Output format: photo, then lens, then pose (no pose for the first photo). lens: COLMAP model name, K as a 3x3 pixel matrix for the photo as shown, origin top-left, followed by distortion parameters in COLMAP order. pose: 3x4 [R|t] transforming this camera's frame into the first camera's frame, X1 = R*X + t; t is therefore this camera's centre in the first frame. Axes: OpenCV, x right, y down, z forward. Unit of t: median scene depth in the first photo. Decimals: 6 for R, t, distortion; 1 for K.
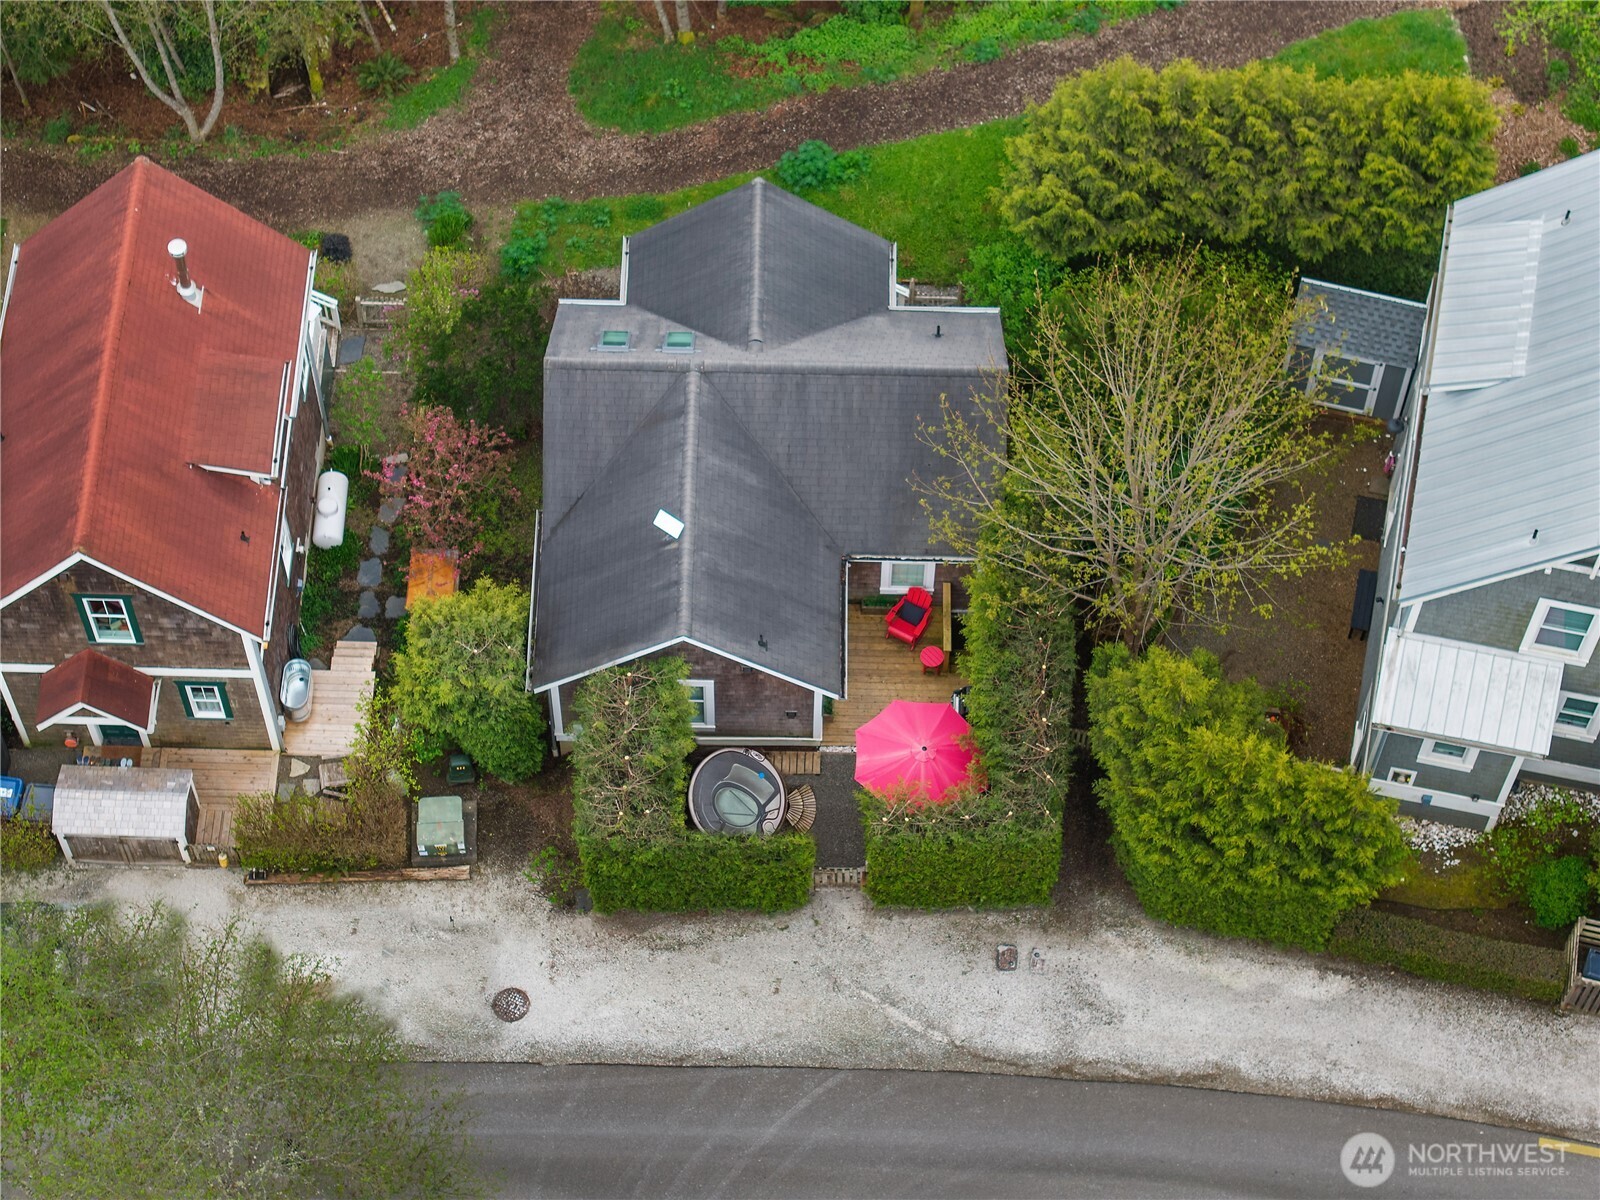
lens RADIAL K [[3273.6, 0, 800.0], [0, 3273.6, 600.0], [0, 0, 1]] dist [-0.232800, 0.000000]
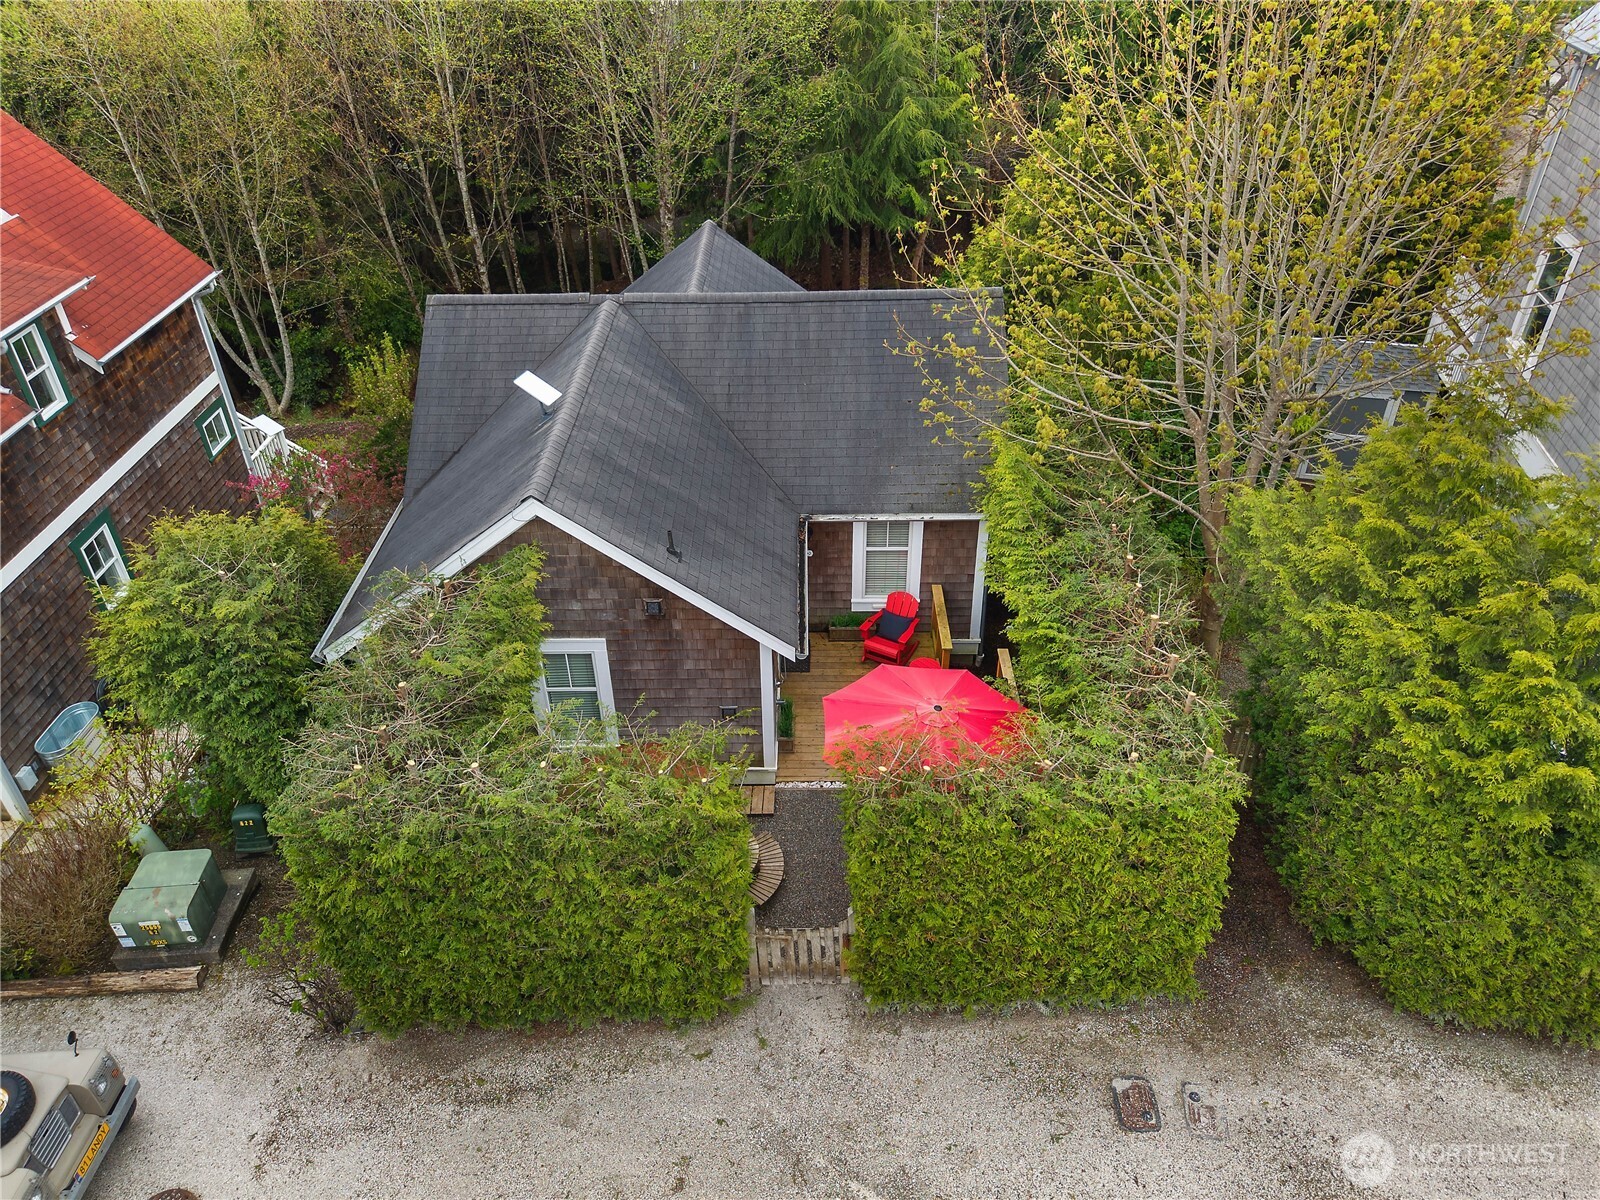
lens RADIAL K [[1013.0, 0, 787.1], [0, 1013.0, 597.7], [0, 0, 1]] dist [0.011289, -0.009004]
pose [[0.999508, -0.024228, -0.019894, 0.014349], [0.012991, 0.897647, -0.440524, 0.106788], [0.028531, 0.440049, 0.897520, 0.813596]]
